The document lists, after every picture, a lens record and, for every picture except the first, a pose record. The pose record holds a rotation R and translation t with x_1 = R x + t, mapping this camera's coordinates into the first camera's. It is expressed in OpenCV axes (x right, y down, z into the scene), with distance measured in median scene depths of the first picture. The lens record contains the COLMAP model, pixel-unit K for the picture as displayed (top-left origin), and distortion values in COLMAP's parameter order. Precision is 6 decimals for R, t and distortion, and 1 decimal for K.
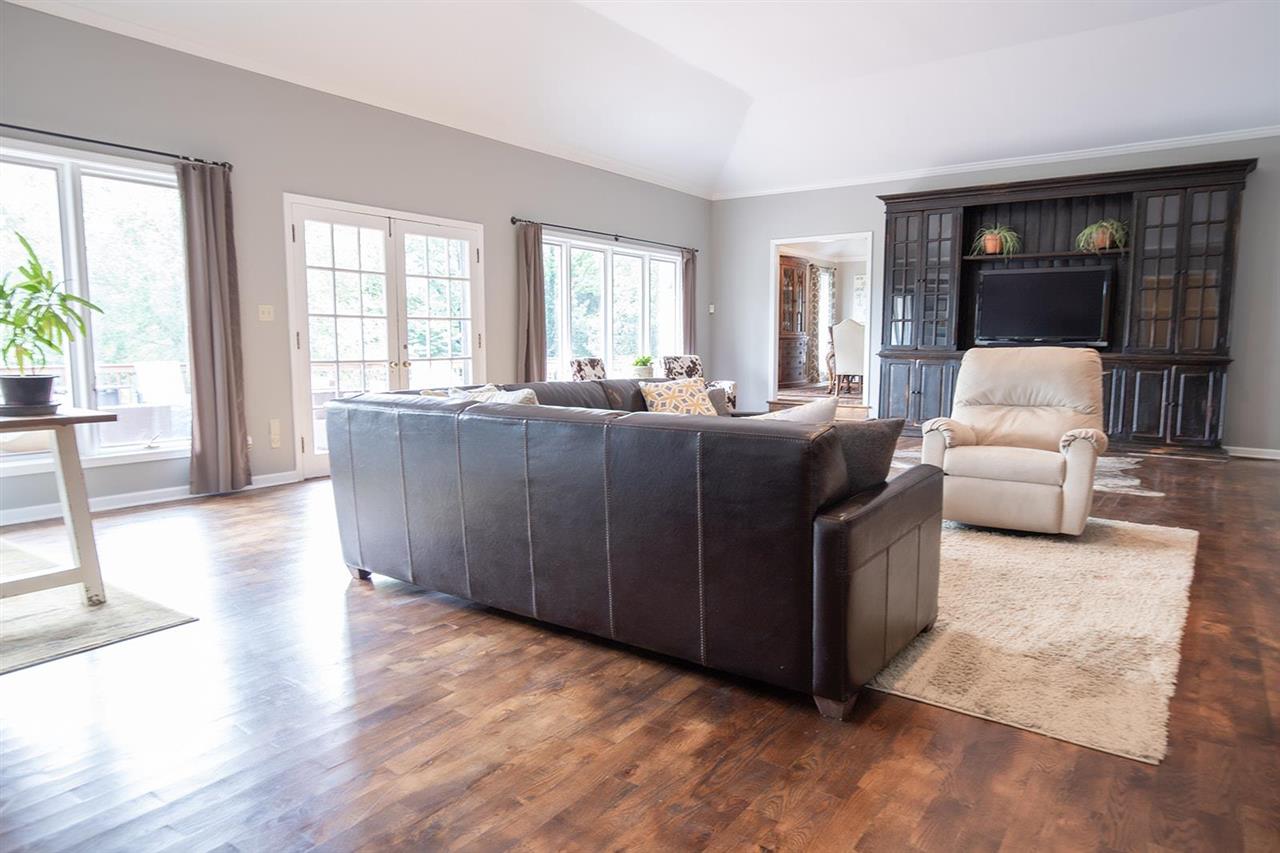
lens RADIAL K [[793.1, 0, 640.2], [0, 793.1, 429.0], [0, 0, 1]] dist [-0.002515, 0.002970]
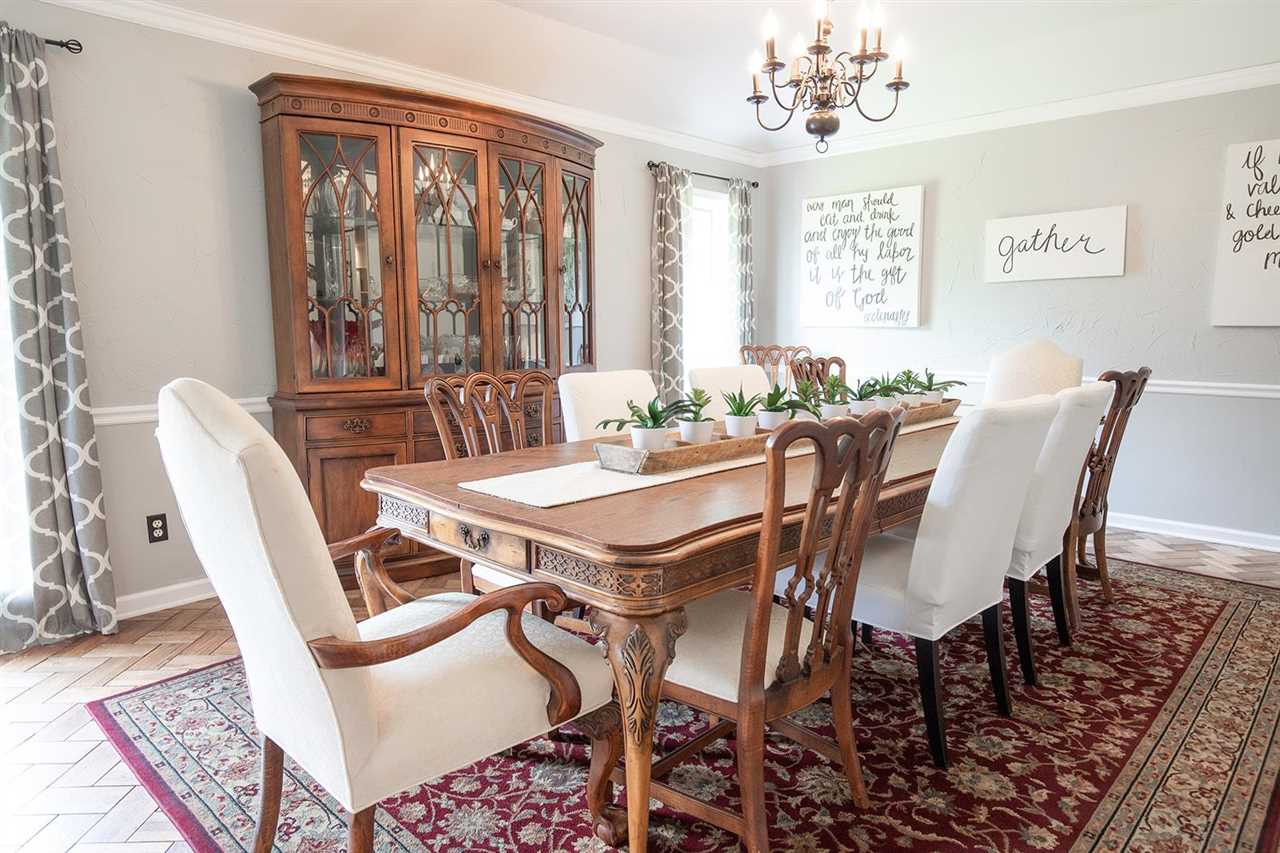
lens RADIAL K [[793.1, 0, 640.8], [0, 793.1, 426.1], [0, 0, 1]] dist [-0.002515, 0.002970]
pose [[0.990506, 0.019247, -0.136112, 0.248041], [-0.016439, 0.999629, 0.021724, -0.095143], [0.136480, -0.019280, 0.990455, 0.623344]]
